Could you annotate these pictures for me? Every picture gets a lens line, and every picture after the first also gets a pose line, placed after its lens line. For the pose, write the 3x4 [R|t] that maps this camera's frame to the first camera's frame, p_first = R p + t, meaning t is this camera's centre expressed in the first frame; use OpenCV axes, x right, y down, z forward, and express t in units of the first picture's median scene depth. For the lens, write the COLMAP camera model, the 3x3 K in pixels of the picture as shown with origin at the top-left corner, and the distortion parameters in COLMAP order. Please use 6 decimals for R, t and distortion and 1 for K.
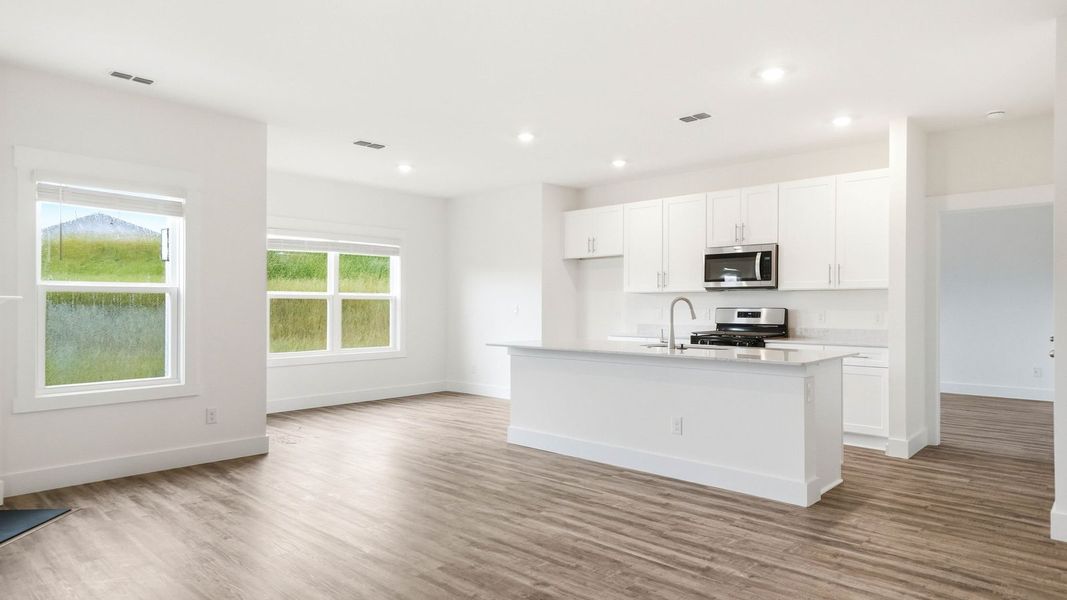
lens RADIAL K [[610.2, 0, 533.5], [0, 610.2, 300.0], [0, 0, 1]] dist [0.028934, 0.000509]
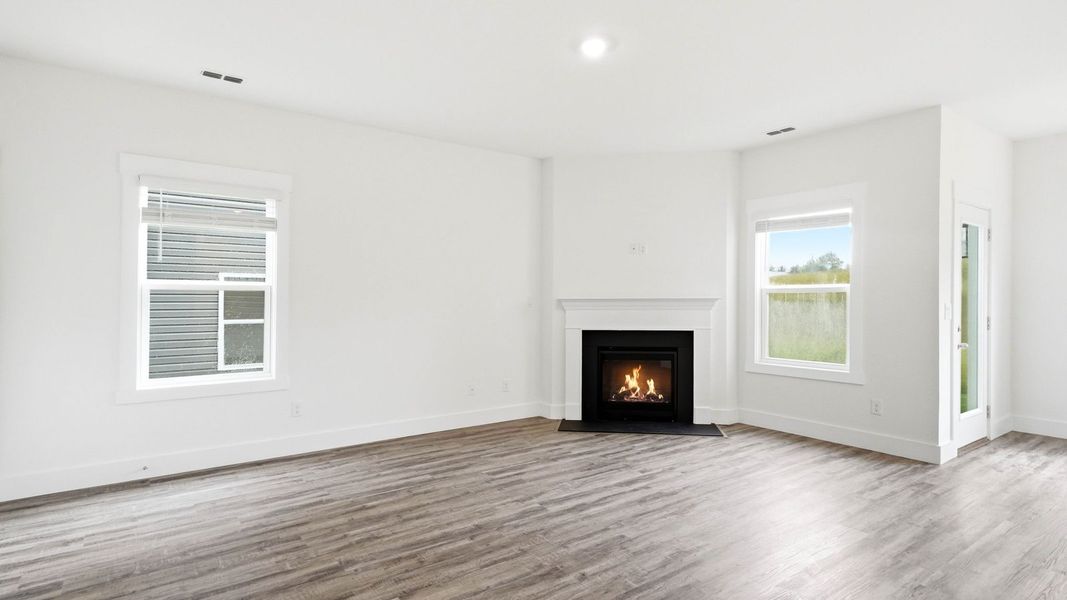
lens RADIAL K [[550.9, 0, 533.8], [0, 550.9, 299.7], [0, 0, 1]] dist [0.003434, 0.001057]
pose [[-0.184231, -0.007028, -0.982858, 0.715542], [0.009307, 0.999917, -0.008895, 0.011256], [0.982839, -0.010787, -0.184151, 0.847978]]
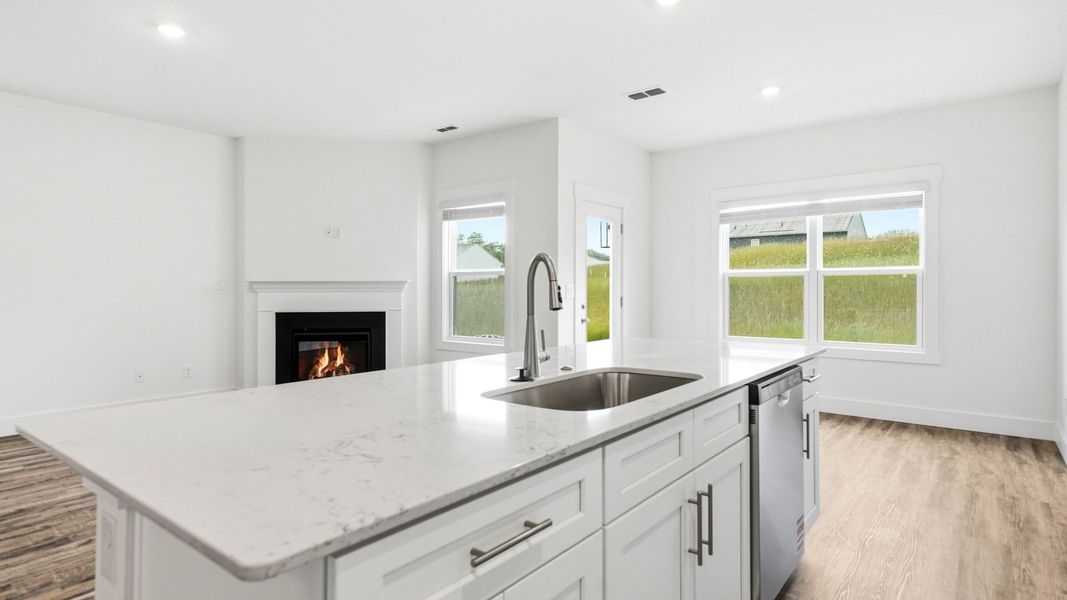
lens RADIAL K [[562.3, 0, 536.2], [0, 562.3, 286.7], [0, 0, 1]] dist [0.004923, 0.001241]
pose [[0.094266, -0.009317, -0.995503, 0.811886], [0.009882, 0.999916, -0.008422, 0.033742], [0.995498, -0.009043, 0.094351, 1.299109]]
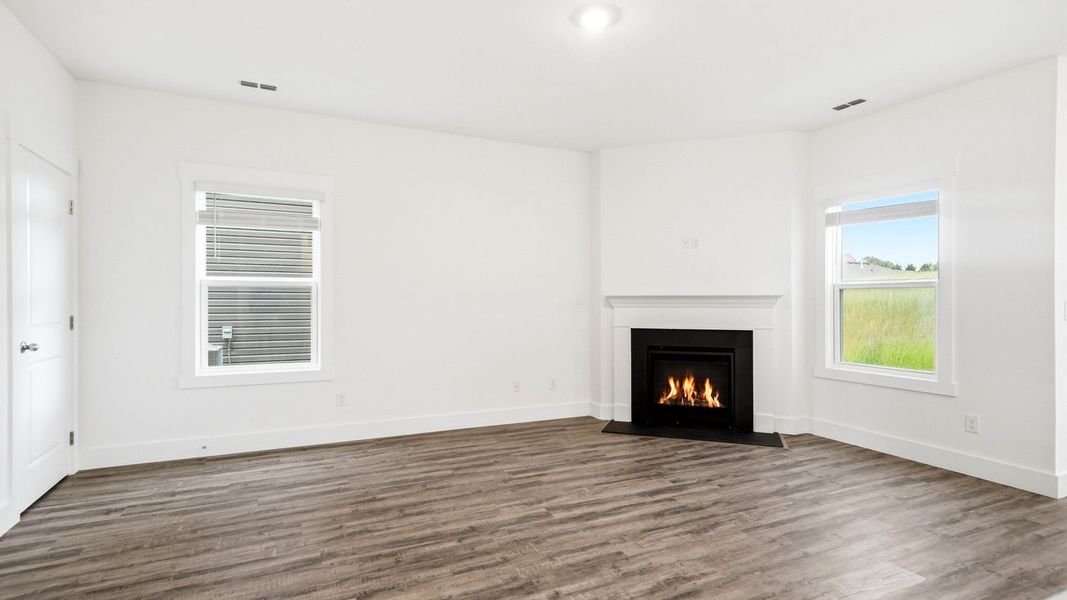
lens RADIAL K [[533.0, 0, 529.0], [0, 533.0, 300.8], [0, 0, 1]] dist [0.004563, 0.001860]
pose [[-0.370856, -0.004794, -0.928678, 0.601584], [0.004331, 0.999967, -0.006891, 0.019035], [0.928680, -0.006577, -0.370823, 0.980570]]
